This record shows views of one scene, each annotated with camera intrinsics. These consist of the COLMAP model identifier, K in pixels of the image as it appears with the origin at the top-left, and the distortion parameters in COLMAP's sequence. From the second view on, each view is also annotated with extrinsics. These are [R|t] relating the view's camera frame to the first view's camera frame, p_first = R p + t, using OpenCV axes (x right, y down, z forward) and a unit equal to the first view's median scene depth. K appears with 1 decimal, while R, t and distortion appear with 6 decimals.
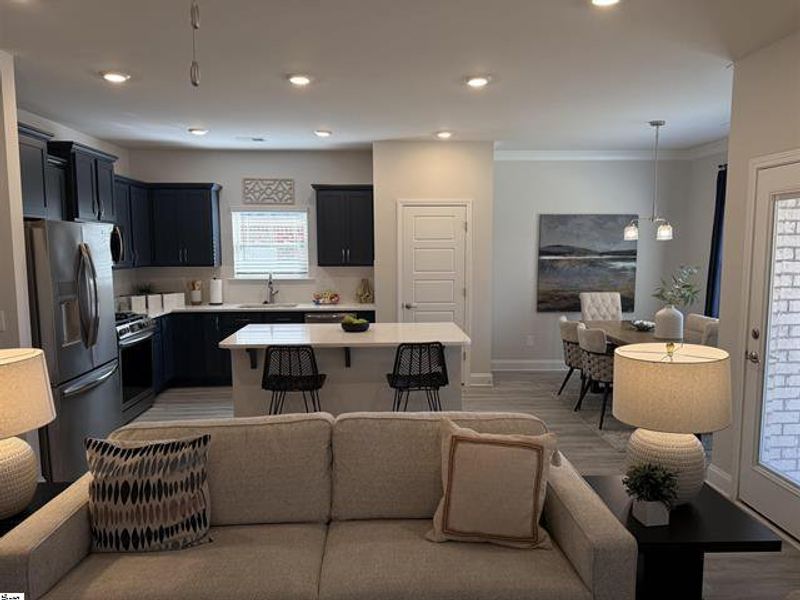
lens RADIAL K [[558.6, 0, 400.0], [0, 558.6, 300.0], [0, 0, 1]] dist [0.031234, -0.001957]
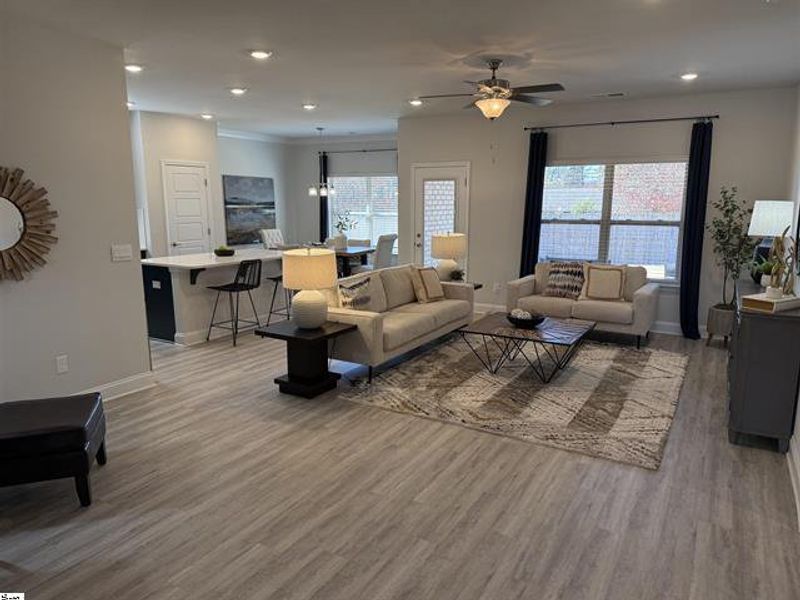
lens RADIAL K [[572.2, 0, 402.3], [0, 572.2, 306.2], [0, 0, 1]] dist [0.034947, -0.001597]
pose [[0.521128, -0.148433, 0.840472, -0.772399], [0.075095, 0.988916, 0.128086, 0.020239], [-0.850169, -0.003634, 0.526498, -0.131244]]
